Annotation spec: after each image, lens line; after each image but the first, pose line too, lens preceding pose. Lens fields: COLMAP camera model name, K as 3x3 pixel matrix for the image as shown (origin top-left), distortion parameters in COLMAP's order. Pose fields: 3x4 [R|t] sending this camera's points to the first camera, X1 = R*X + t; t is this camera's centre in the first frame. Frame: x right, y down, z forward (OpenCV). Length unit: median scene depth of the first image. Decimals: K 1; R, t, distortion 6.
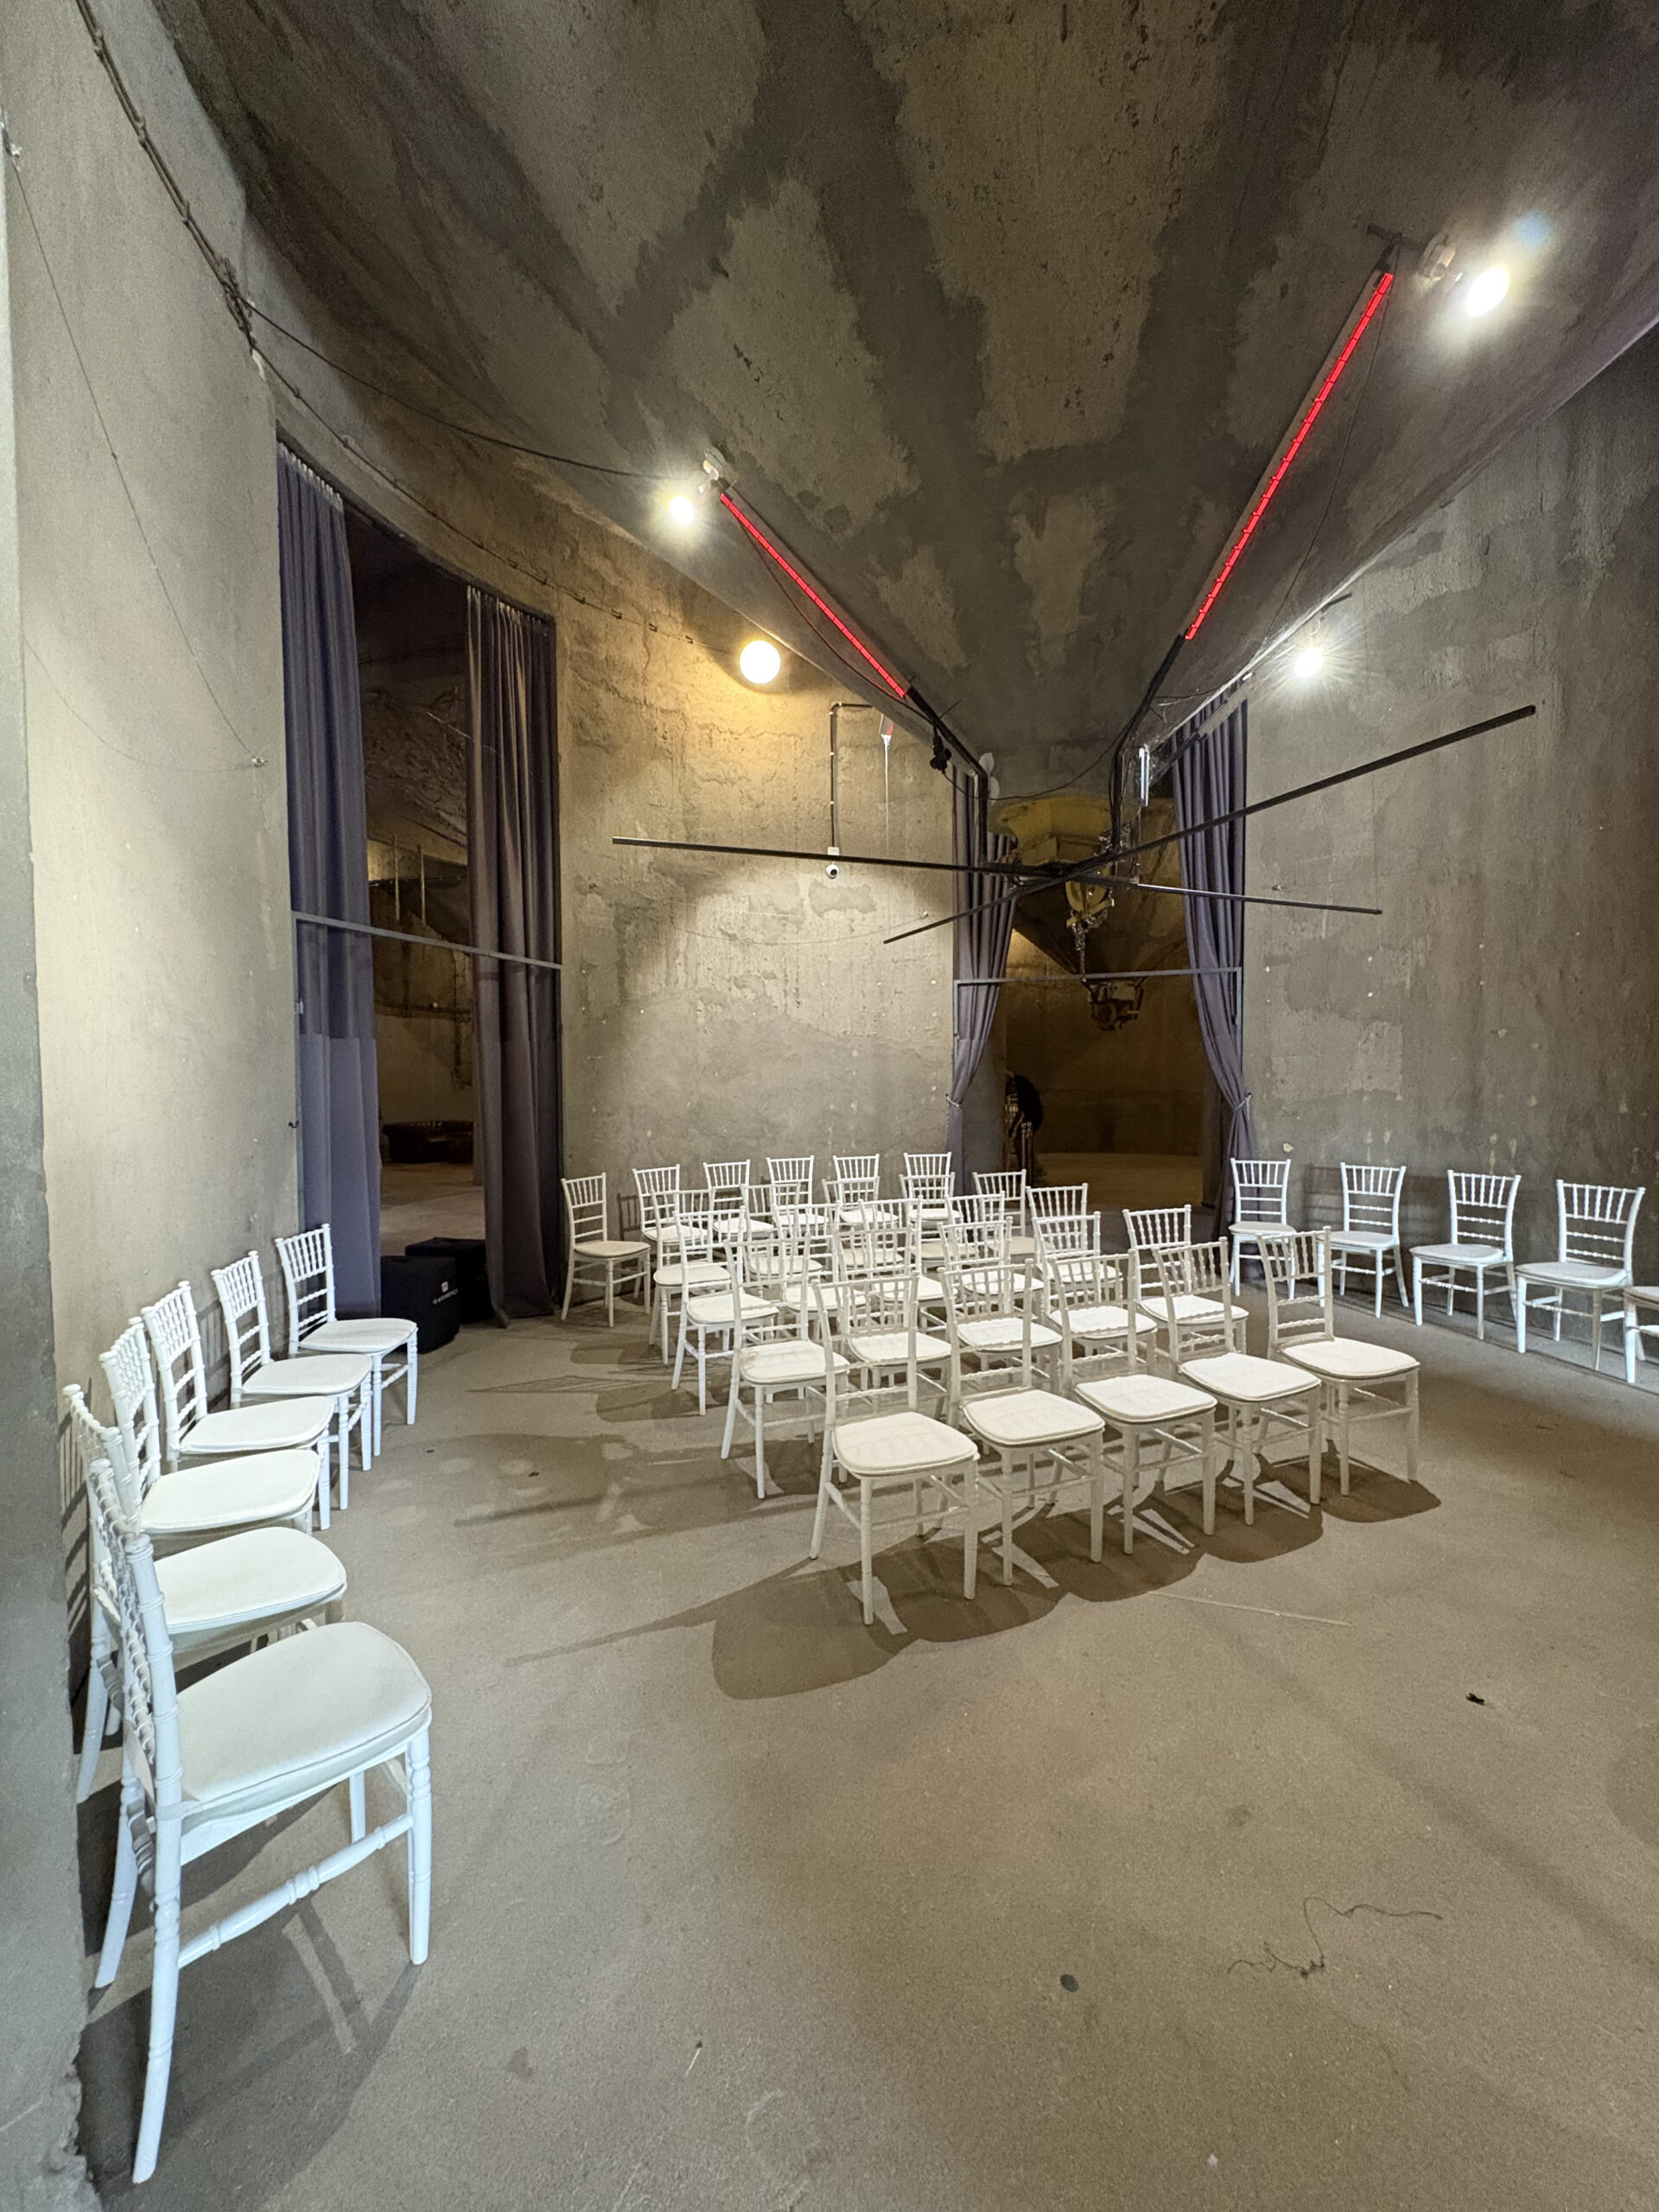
lens RADIAL K [[873.5, 0, 831.5], [0, 873.5, 1103.4], [0, 0, 1]] dist [-0.000924, -0.000047]
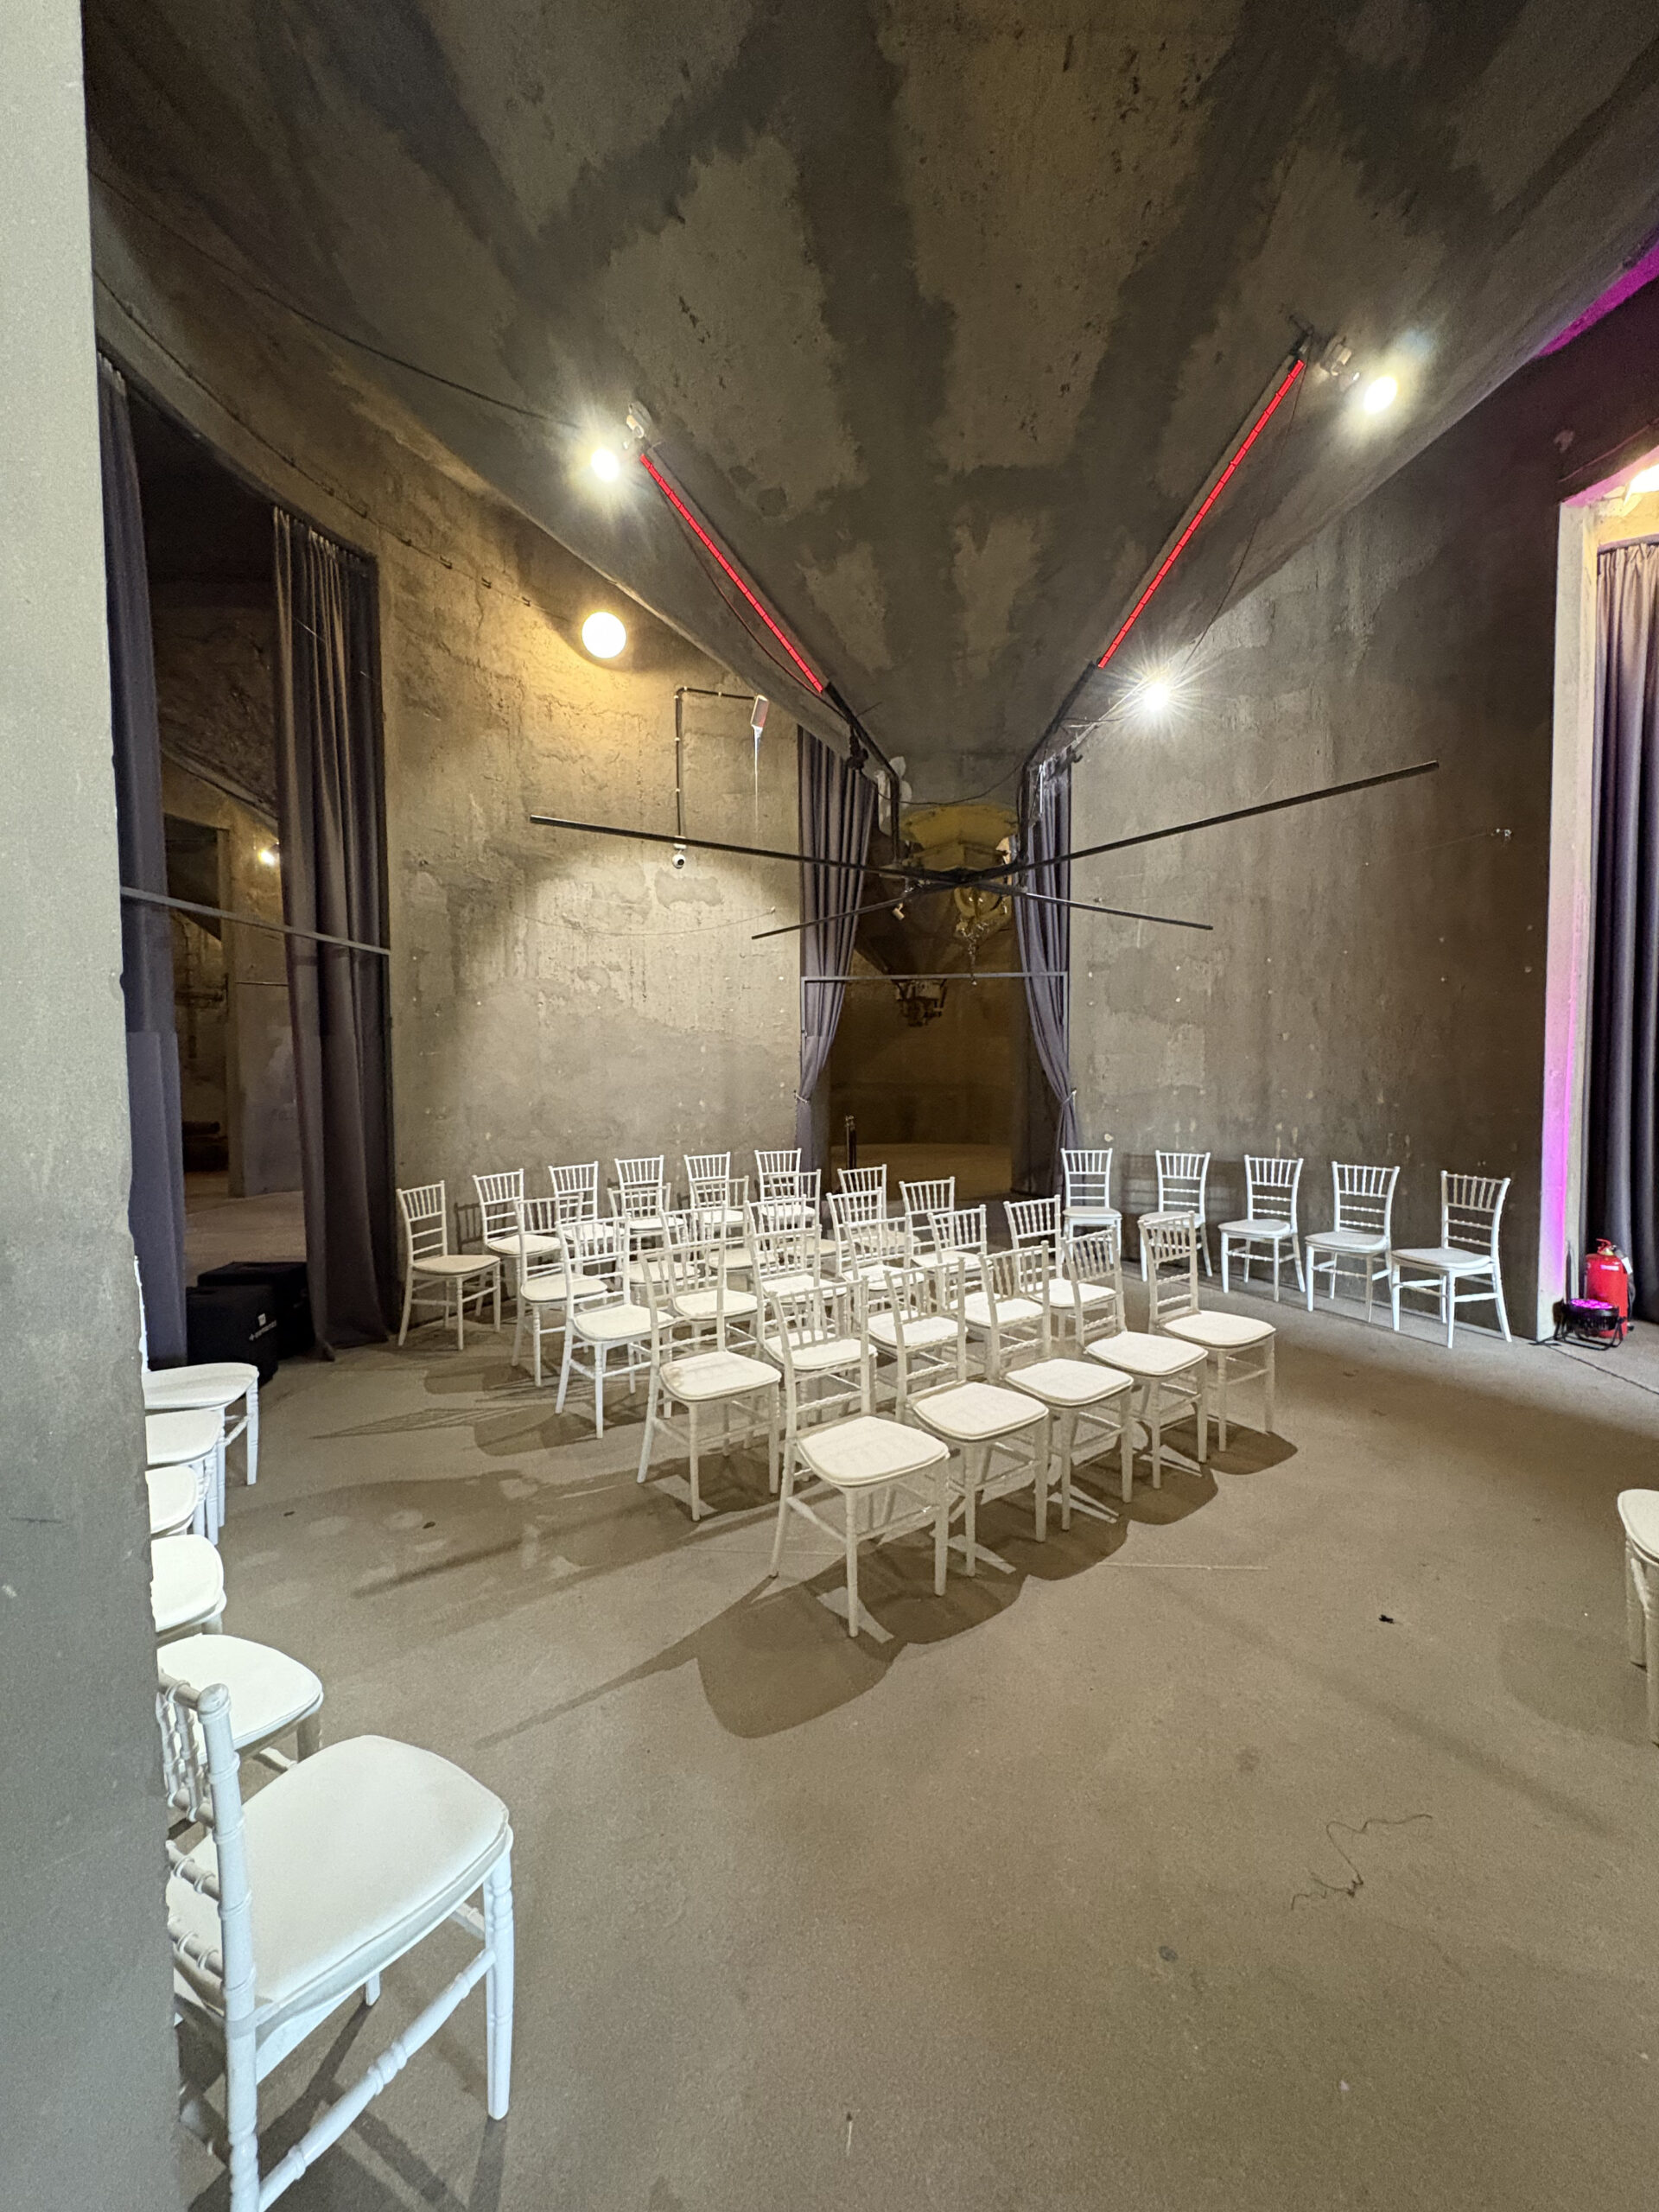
lens RADIAL K [[873.5, 0, 831.5], [0, 873.5, 1103.4], [0, 0, 1]] dist [-0.000924, -0.000047]
pose [[0.969726, -0.010174, 0.243982, -0.121652], [0.008058, 0.999921, 0.009667, -0.008731], [-0.244061, -0.007409, 0.969732, 0.030299]]
